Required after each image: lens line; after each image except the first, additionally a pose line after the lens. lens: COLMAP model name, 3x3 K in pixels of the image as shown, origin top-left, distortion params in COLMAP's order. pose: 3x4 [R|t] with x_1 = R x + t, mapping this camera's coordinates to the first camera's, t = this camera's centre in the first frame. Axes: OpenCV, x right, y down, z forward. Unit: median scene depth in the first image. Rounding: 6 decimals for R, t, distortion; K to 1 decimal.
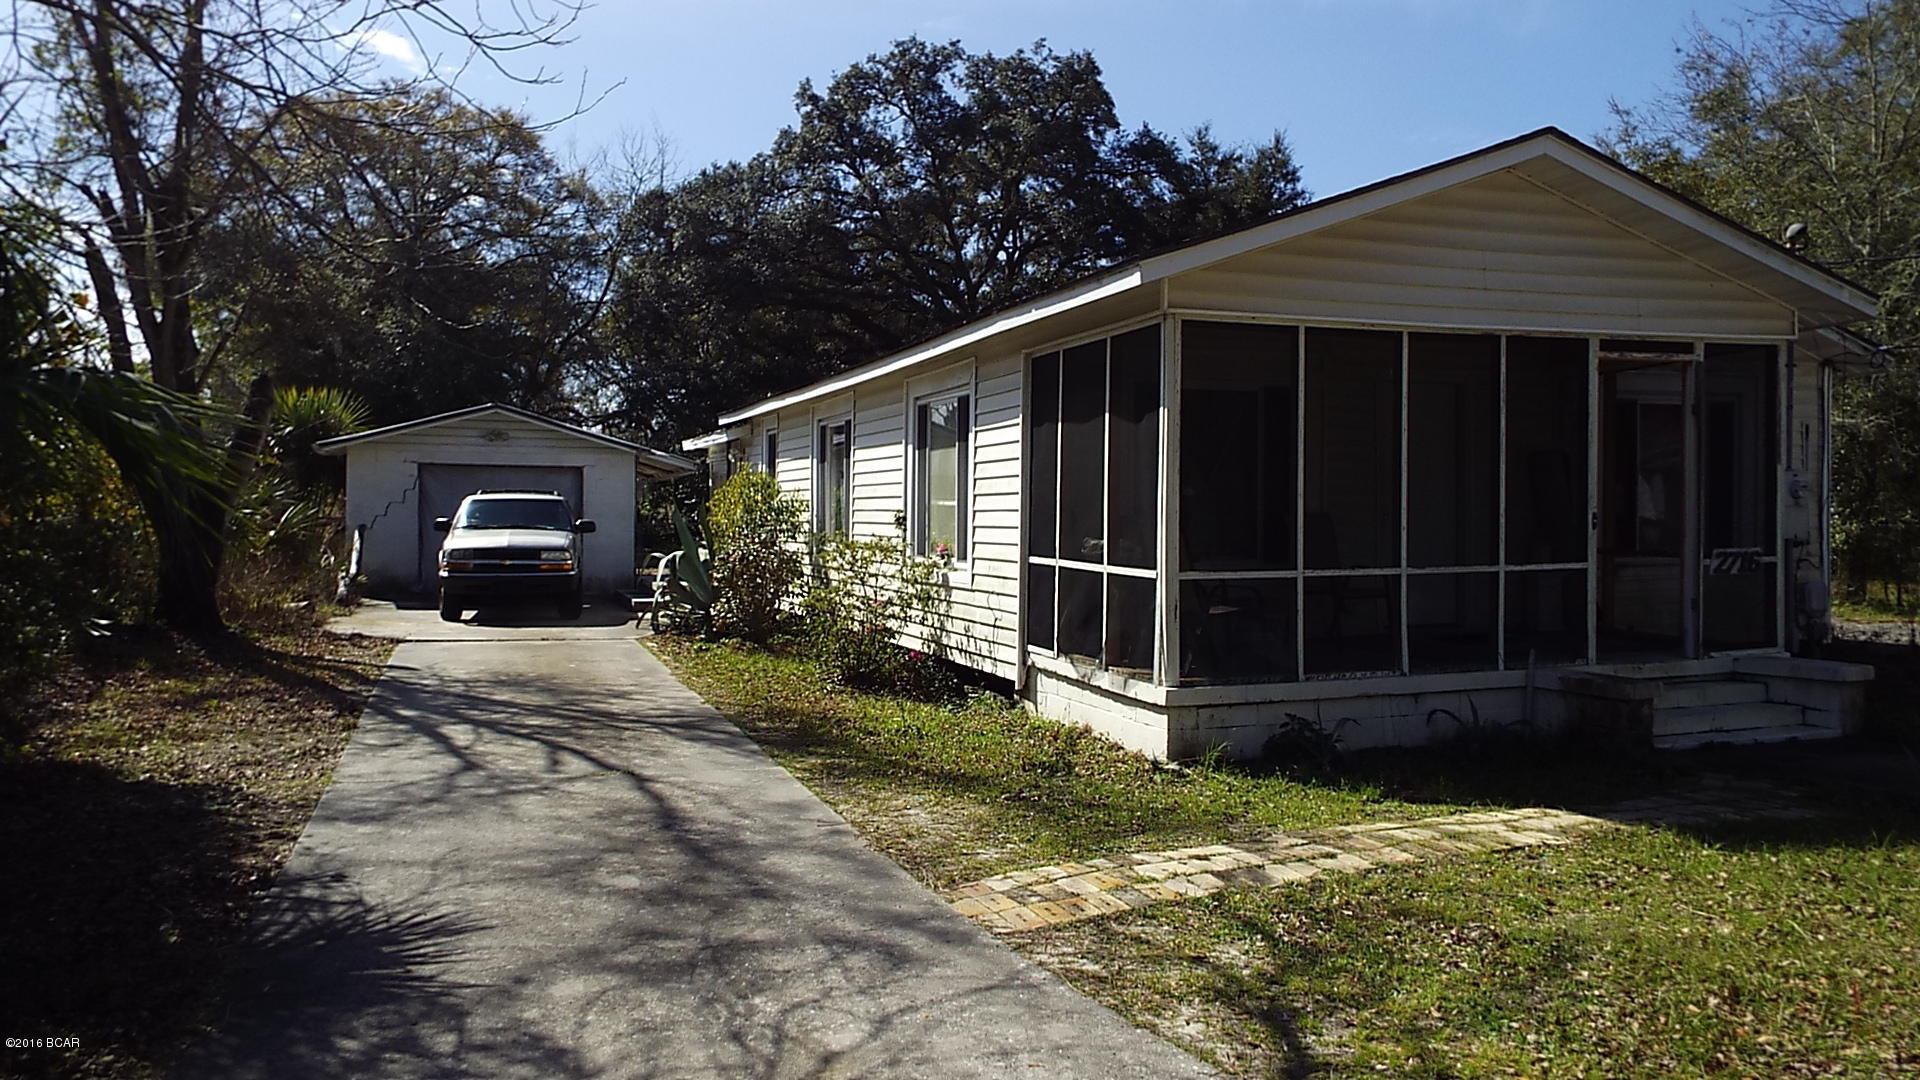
lens RADIAL K [[1463.4, 0, 951.9], [0, 1463.4, 535.3], [0, 0, 1]] dist [0.049160, 0.010021]
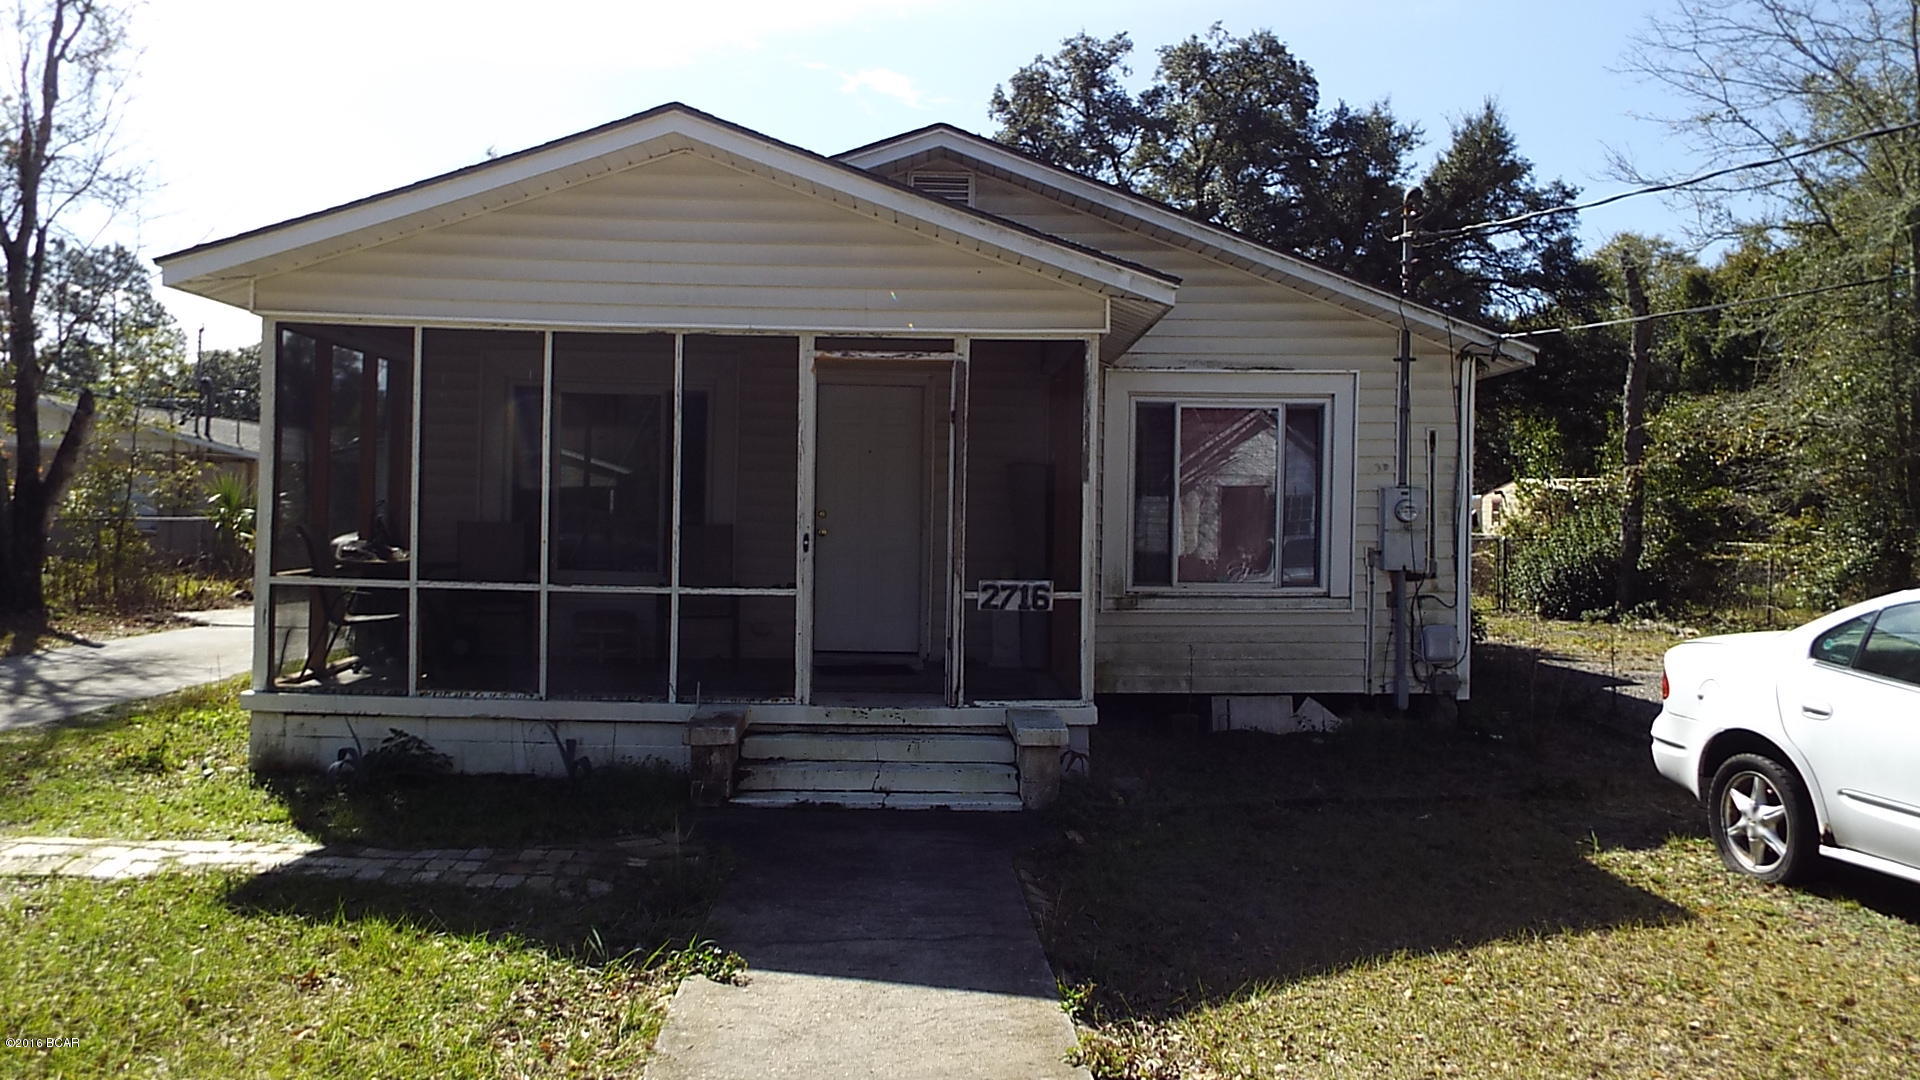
lens RADIAL K [[1463.4, 0, 954.5], [0, 1463.4, 541.6], [0, 0, 1]] dist [0.049160, 0.010021]
pose [[0.922914, 0.034219, -0.383483, 0.854449], [-0.034749, 0.999381, 0.005546, -0.018078], [0.383435, 0.008207, 0.923531, 0.223708]]
